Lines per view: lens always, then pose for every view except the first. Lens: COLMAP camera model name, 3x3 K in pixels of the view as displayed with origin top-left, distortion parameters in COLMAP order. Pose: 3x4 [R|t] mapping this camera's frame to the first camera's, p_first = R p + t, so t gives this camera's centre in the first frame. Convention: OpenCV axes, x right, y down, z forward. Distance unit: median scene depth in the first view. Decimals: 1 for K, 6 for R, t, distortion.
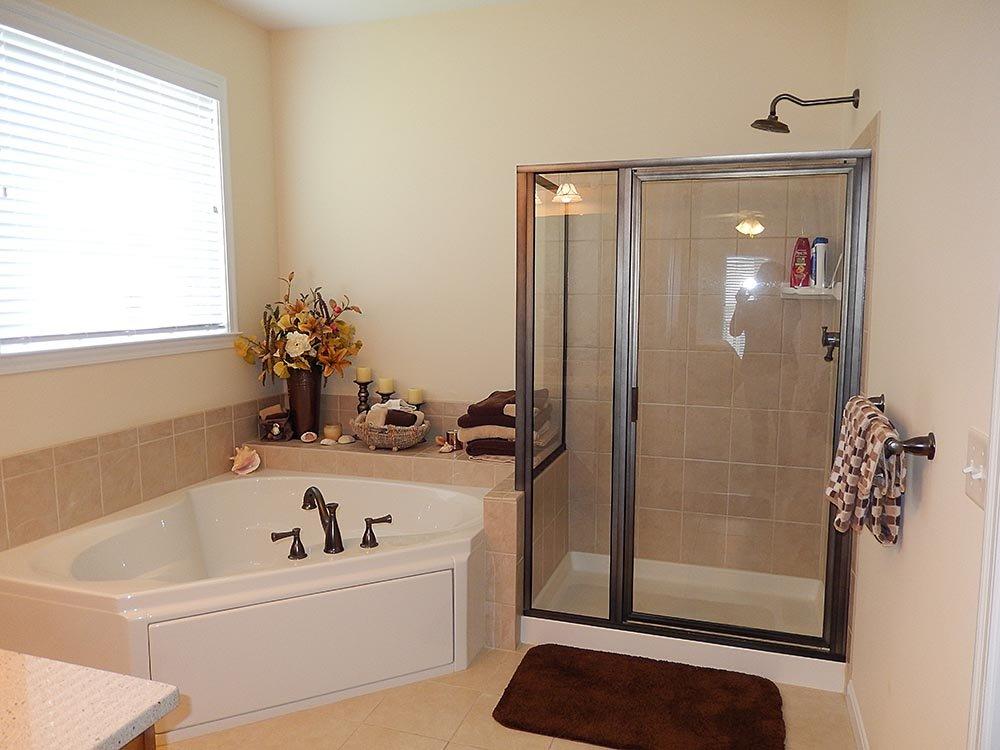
lens RADIAL K [[751.8, 0, 503.0], [0, 751.8, 375.7], [0, 0, 1]] dist [0.001429, 0.002158]
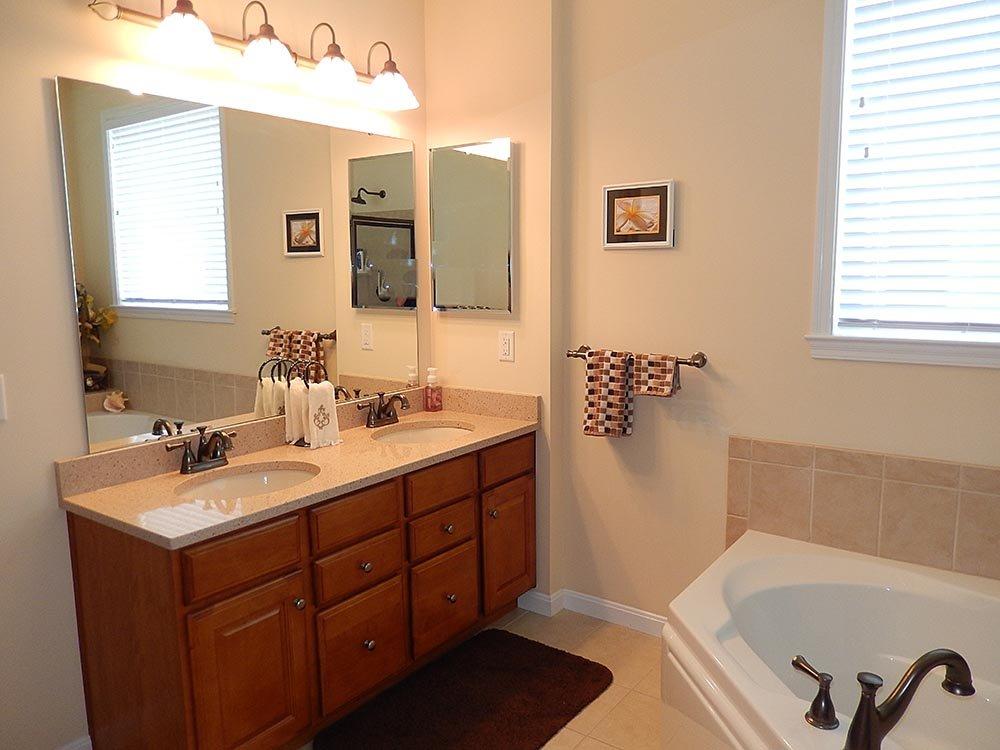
lens RADIAL K [[751.8, 0, 505.0], [0, 751.8, 374.4], [0, 0, 1]] dist [0.001429, 0.002158]
pose [[-0.278873, 0.143028, -0.949617, 0.292390], [-0.103153, 0.978664, 0.177696, -0.097068], [0.954772, 0.147511, -0.258169, 0.801272]]
